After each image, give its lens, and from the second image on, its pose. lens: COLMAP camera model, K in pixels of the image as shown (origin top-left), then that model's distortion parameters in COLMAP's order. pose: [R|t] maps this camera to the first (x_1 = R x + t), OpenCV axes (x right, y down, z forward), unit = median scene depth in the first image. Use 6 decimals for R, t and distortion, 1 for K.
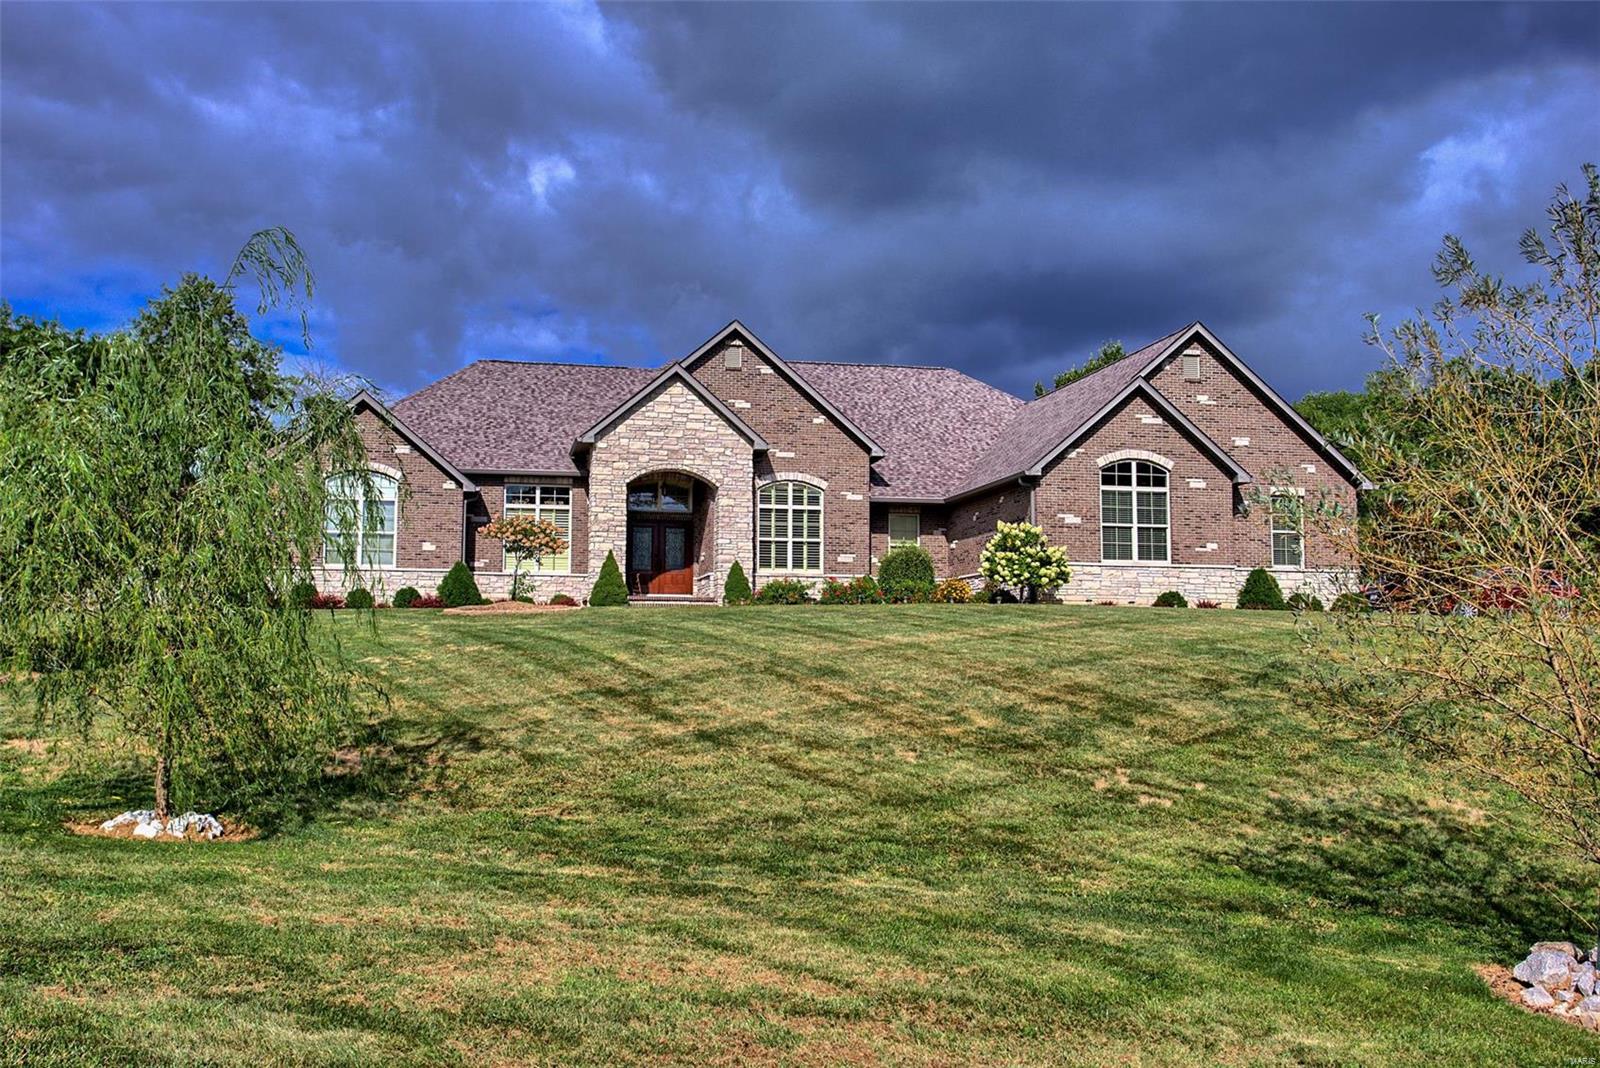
lens RADIAL K [[1517.9, 0, 794.5], [0, 1517.9, 538.3], [0, 0, 1]] dist [0.072070, -0.571537]
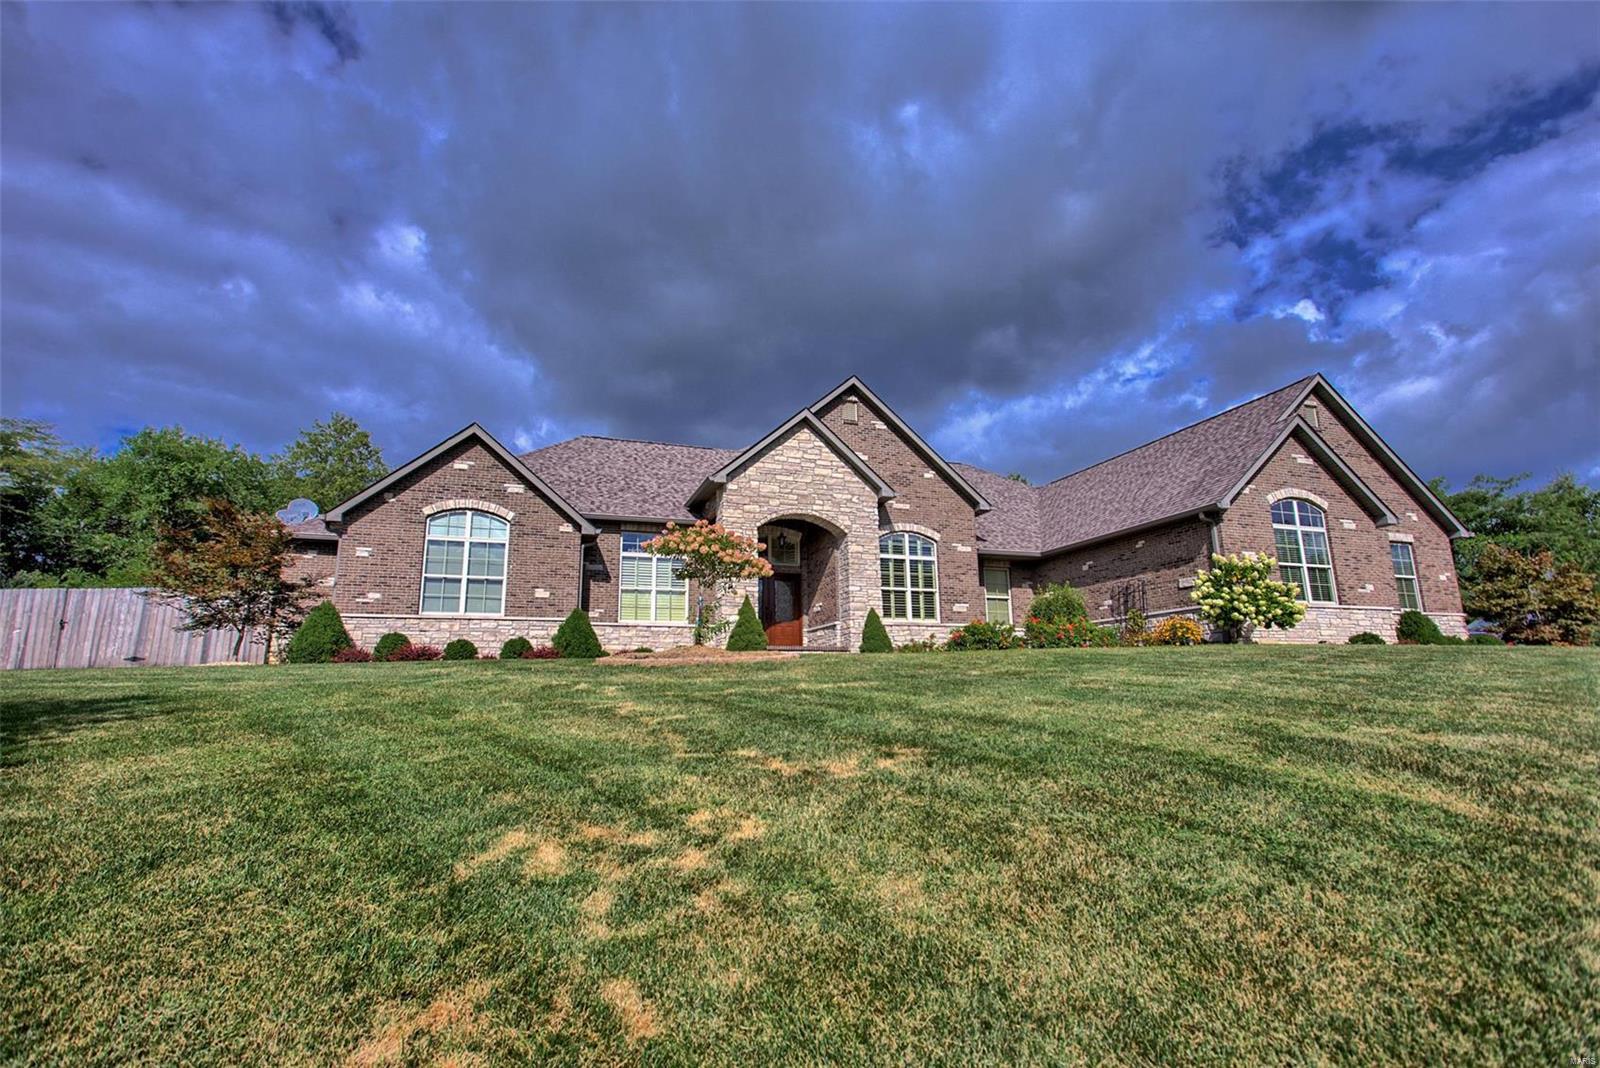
lens RADIAL K [[799.2, 0, 800.0], [0, 799.2, 534.0], [0, 0, 1]] dist [0.002987, 0.000078]
pose [[0.991193, 0.009630, 0.132076, -0.149478], [0.006324, 0.992772, -0.119847, 0.028573], [-0.132275, 0.119627, 0.983968, 0.498439]]
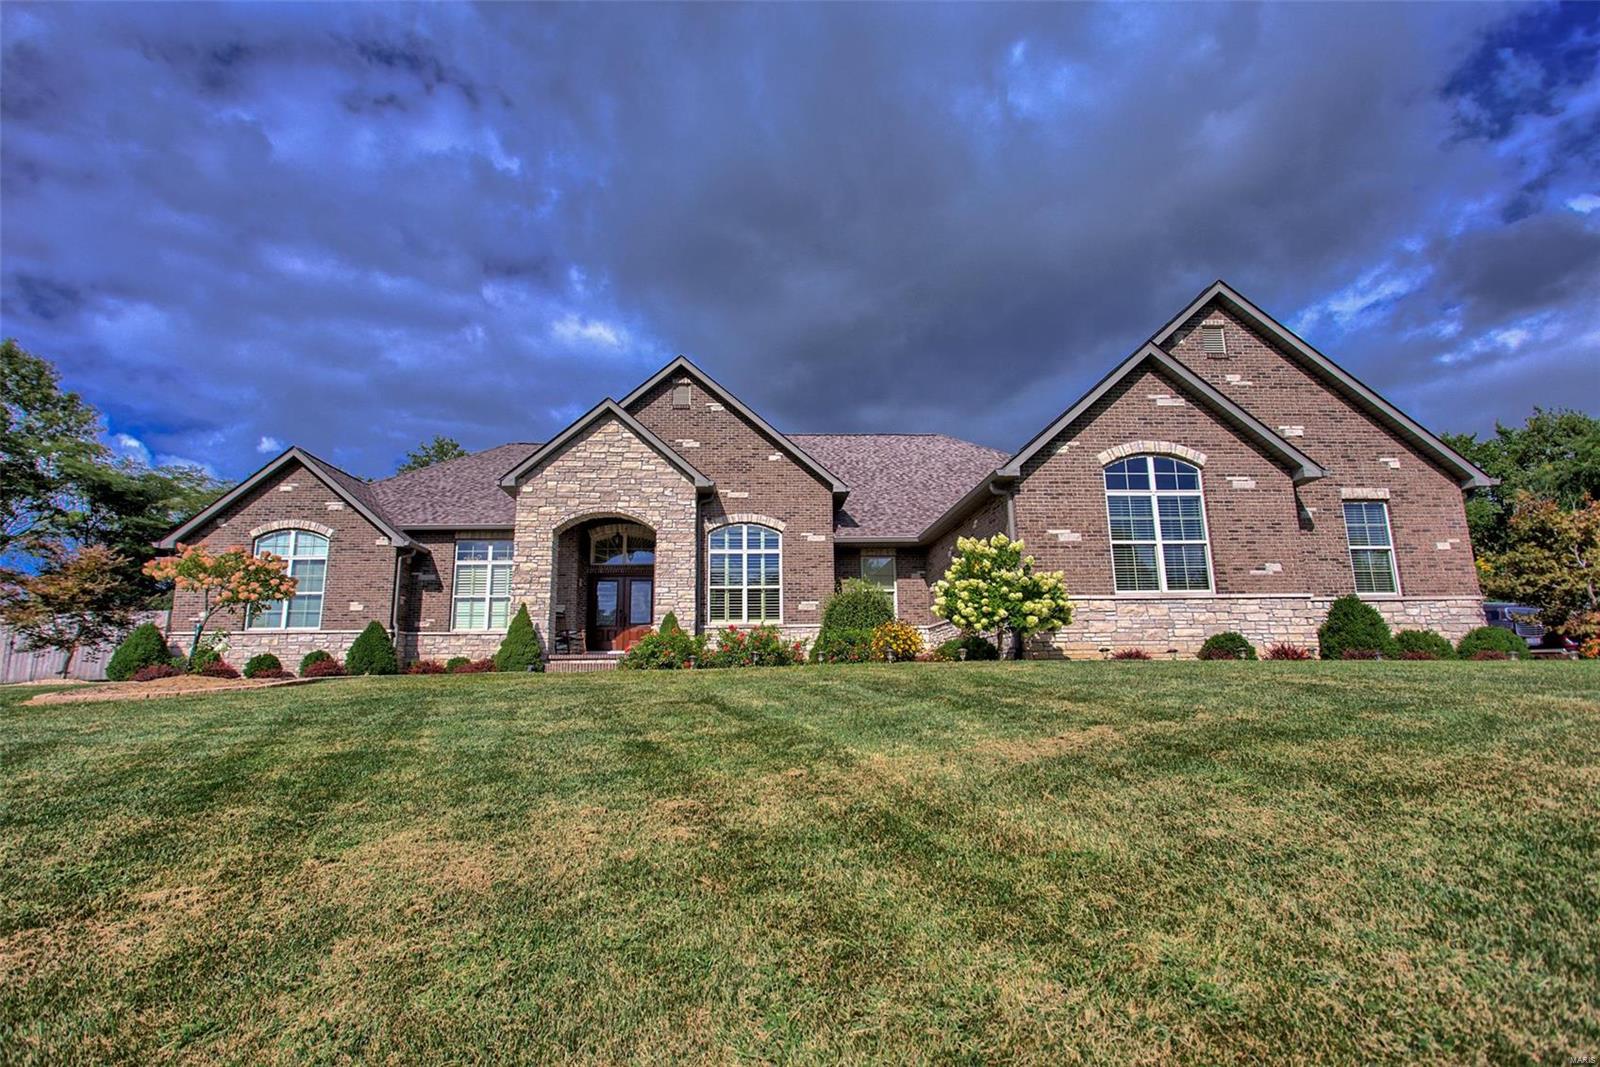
lens RADIAL K [[772.3, 0, 790.6], [0, 772.3, 537.1], [0, 0, 1]] dist [-0.004179, 0.000234]
pose [[0.987443, -0.046357, -0.151019, 0.098221], [0.031316, 0.994445, -0.100494, 0.018990], [0.154838, 0.094503, 0.983410, 0.565290]]
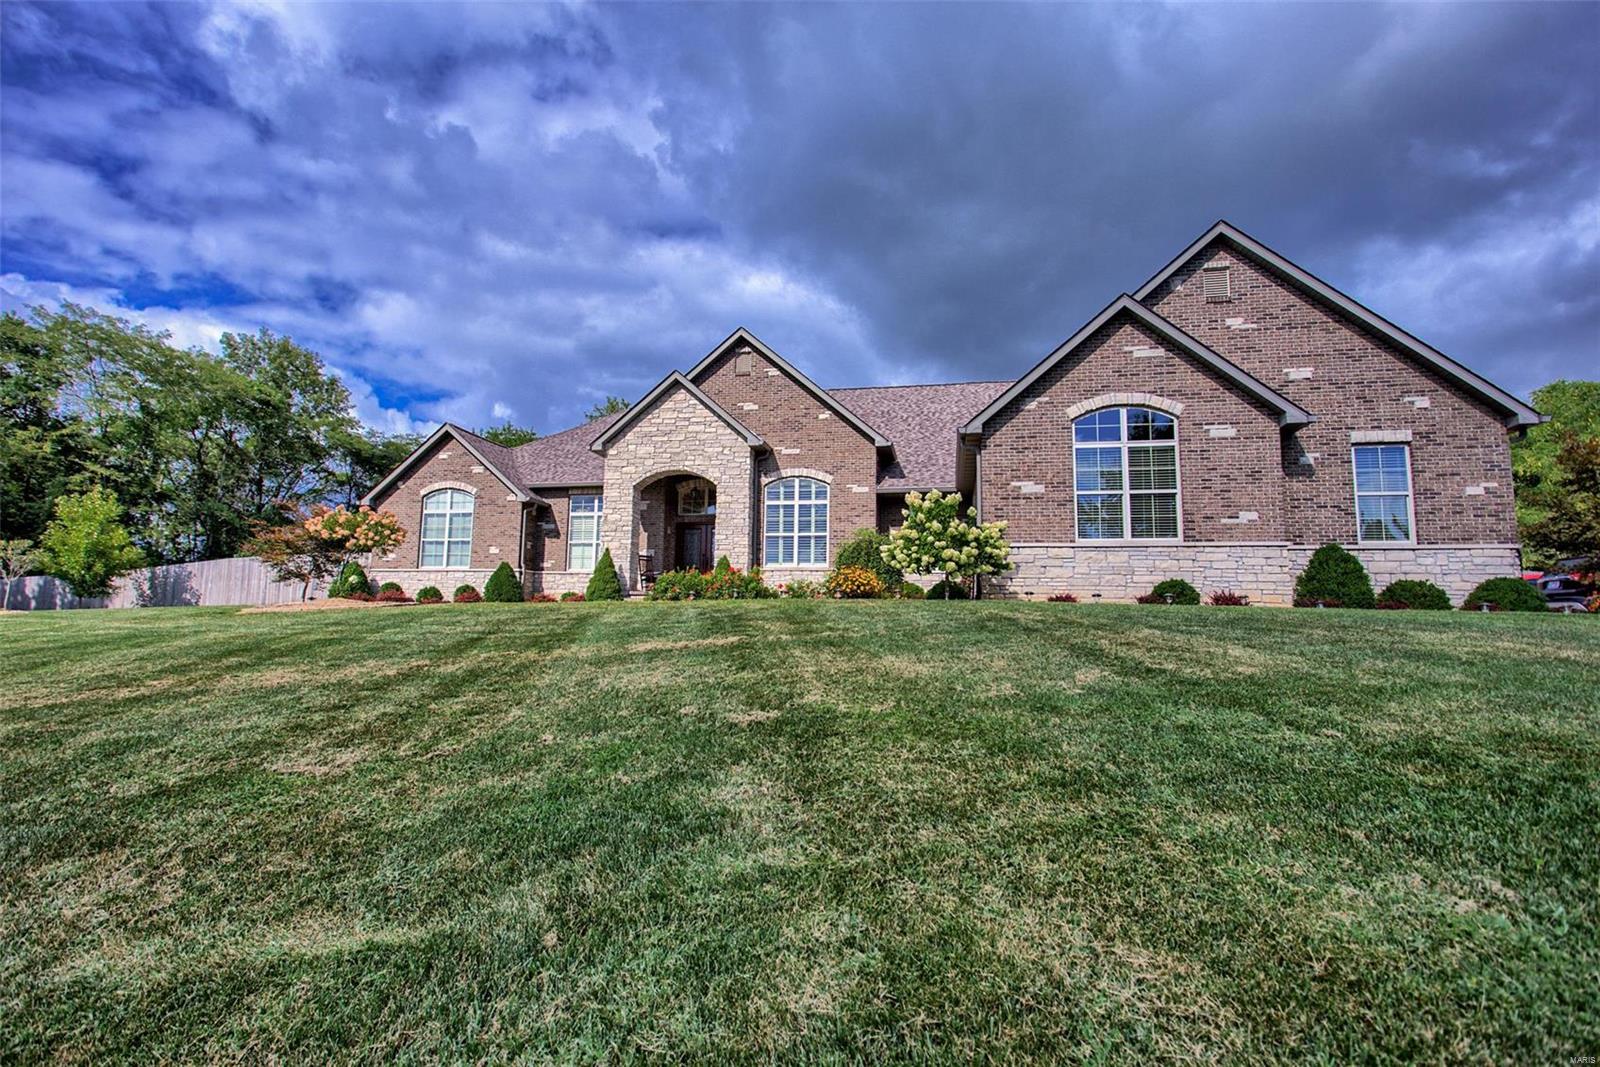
lens RADIAL K [[772.3, 0, 790.6], [0, 772.3, 537.1], [0, 0, 1]] dist [-0.004179, 0.000234]
pose [[0.915962, -0.035268, -0.399711, 0.206764], [0.023468, 0.999133, -0.034378, 0.021135], [0.400577, 0.022109, 0.915996, 0.542187]]
